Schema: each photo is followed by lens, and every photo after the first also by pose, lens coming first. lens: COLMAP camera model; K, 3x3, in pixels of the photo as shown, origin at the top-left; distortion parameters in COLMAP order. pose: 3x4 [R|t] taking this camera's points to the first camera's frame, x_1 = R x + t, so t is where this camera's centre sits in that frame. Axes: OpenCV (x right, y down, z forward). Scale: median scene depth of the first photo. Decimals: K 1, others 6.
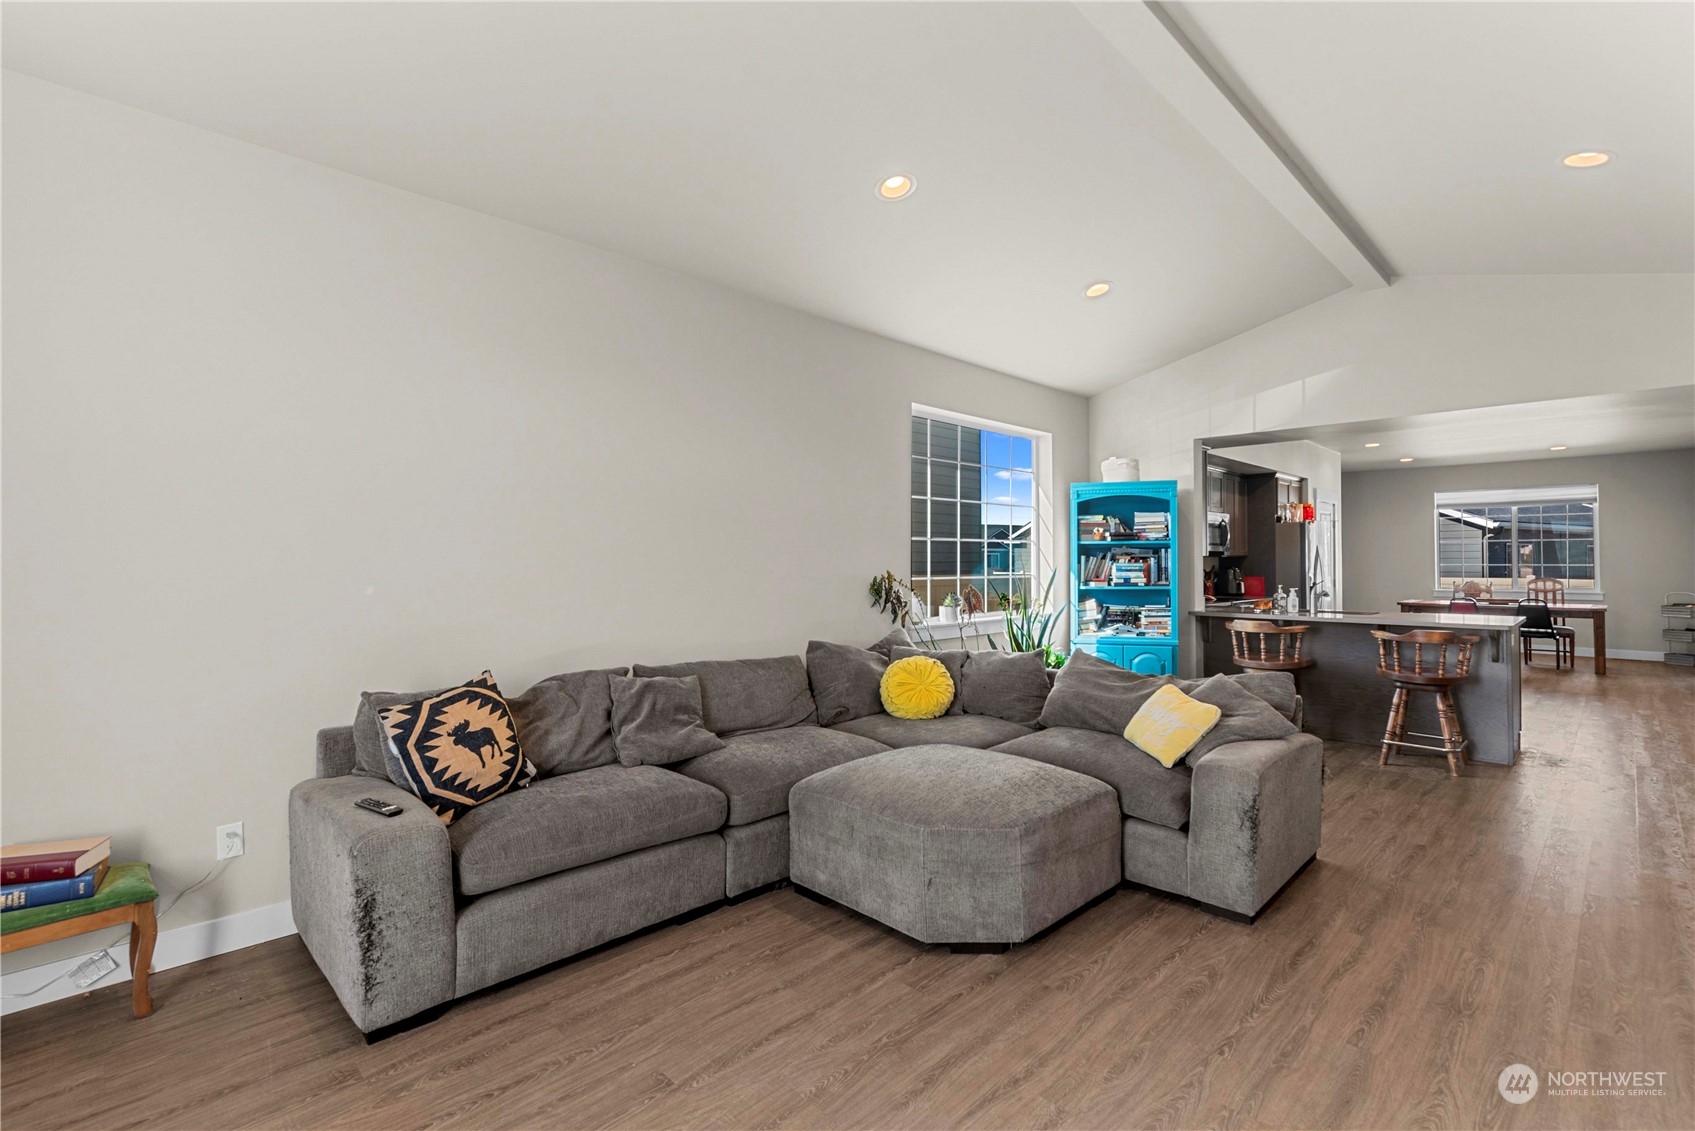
lens RADIAL K [[775.3, 0, 843.4], [0, 775.3, 546.8], [0, 0, 1]] dist [-0.001155, -0.000439]
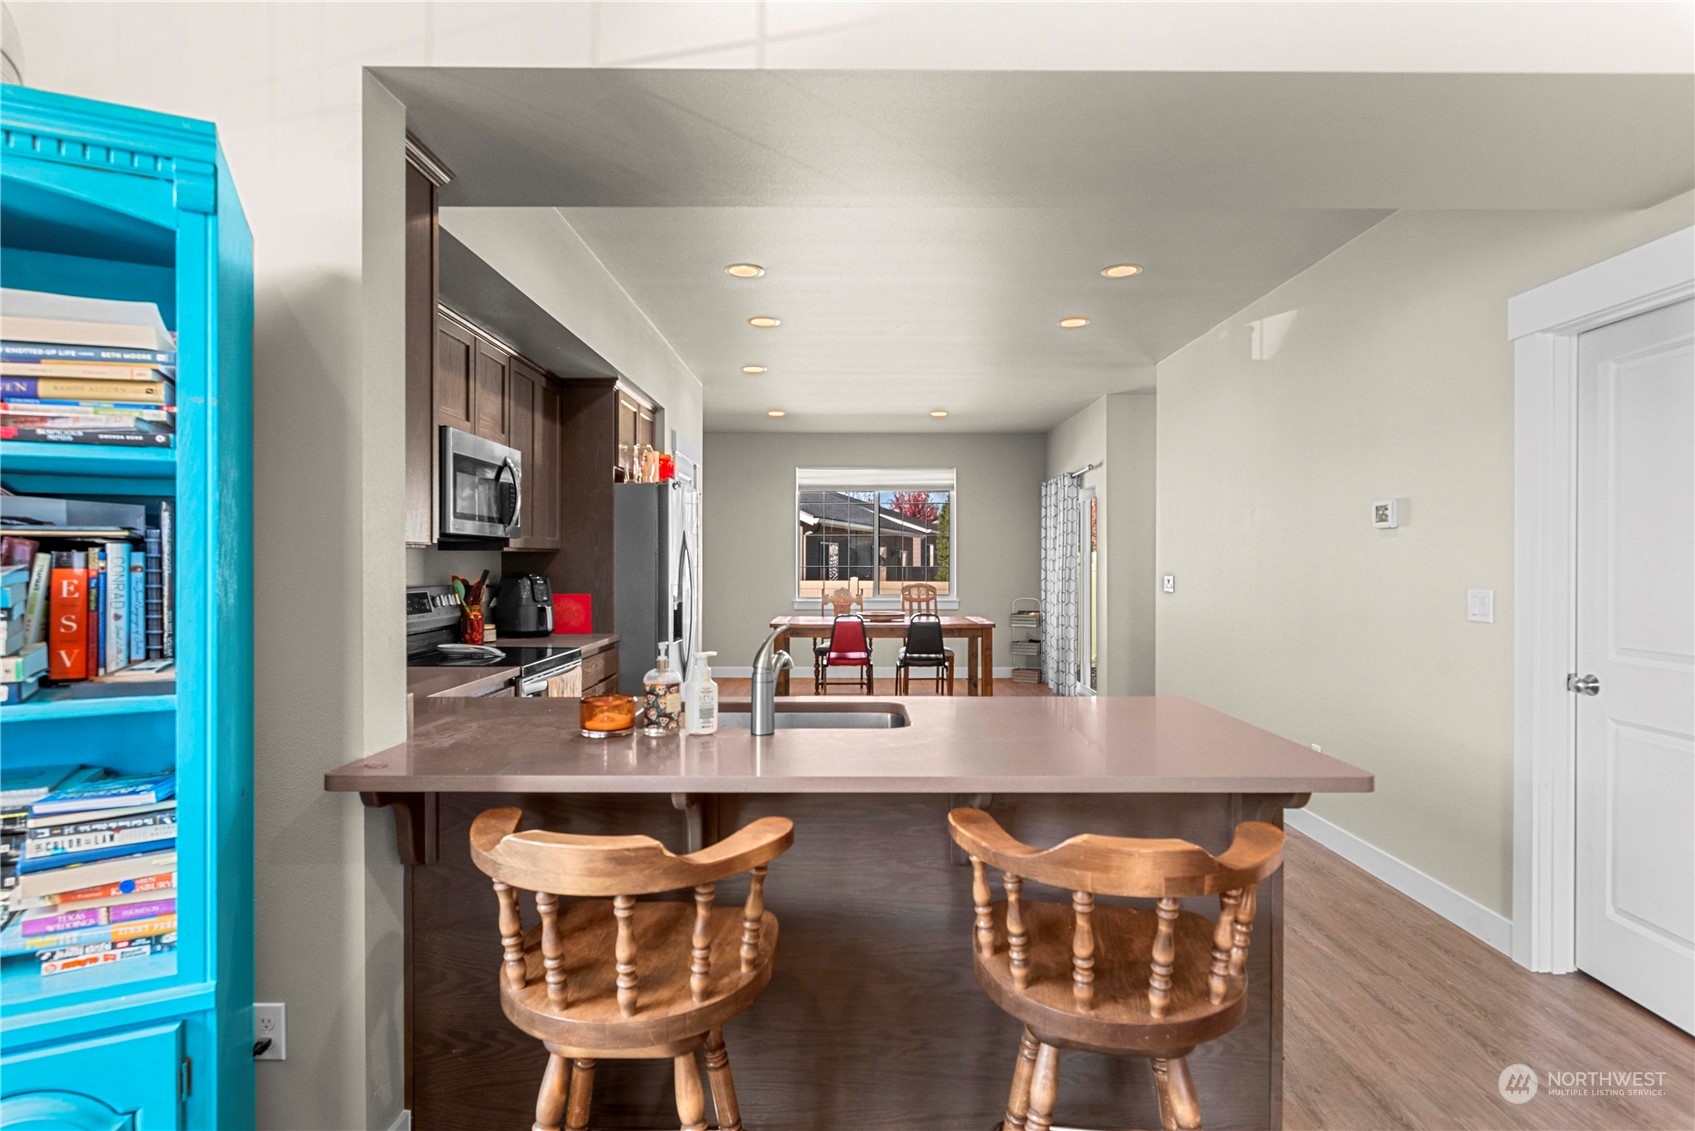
lens RADIAL K [[900.5, 0, 847.5], [0, 900.5, 565.5], [0, 0, 1]] dist [0.003882, 0.001130]
pose [[0.702665, -0.001054, 0.711521, 0.248921], [-0.016482, 0.999706, 0.017758, 0.008633], [-0.711330, -0.024205, 0.702441, 0.479419]]
